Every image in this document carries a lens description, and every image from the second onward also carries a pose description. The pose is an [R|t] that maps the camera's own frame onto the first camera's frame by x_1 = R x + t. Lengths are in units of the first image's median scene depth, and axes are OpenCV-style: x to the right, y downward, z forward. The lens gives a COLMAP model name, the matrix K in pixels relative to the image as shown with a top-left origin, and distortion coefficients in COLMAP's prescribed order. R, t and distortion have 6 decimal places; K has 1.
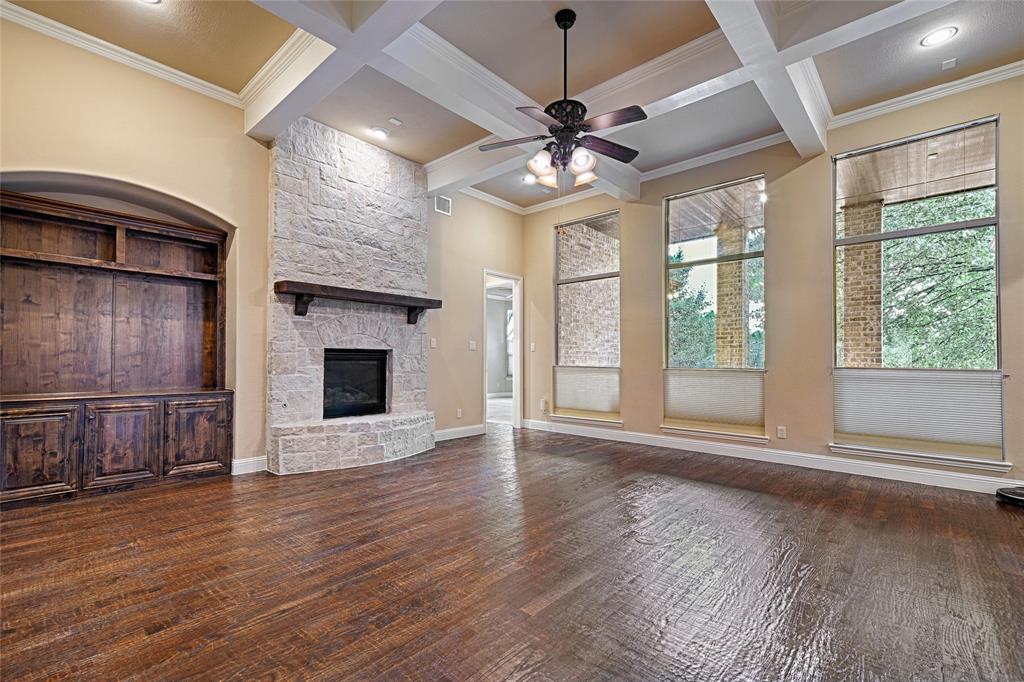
lens RADIAL K [[427.3, 0, 523.1], [0, 427.3, 356.9], [0, 0, 1]] dist [0.006975, -0.001317]
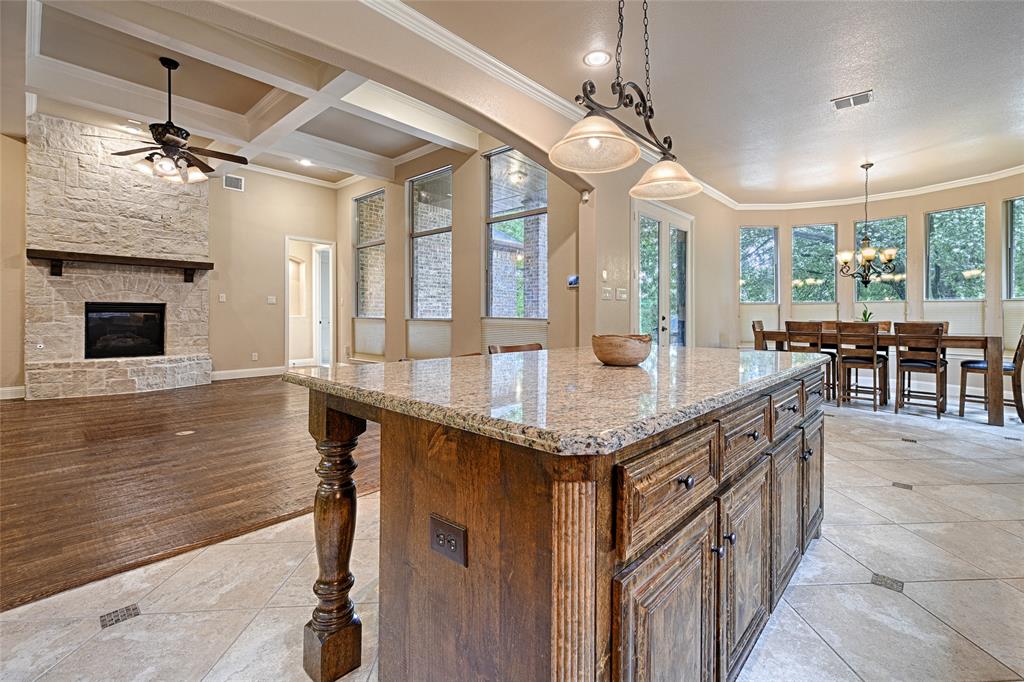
lens RADIAL K [[427.3, 0, 552.4], [0, 427.3, 317.1], [0, 0, 1]] dist [0.006975, -0.001317]
pose [[0.999706, -0.000279, 0.024241, 0.834068], [0.000033, 0.999949, 0.010116, 0.011235], [-0.024242, -0.010112, 0.999655, -0.278374]]
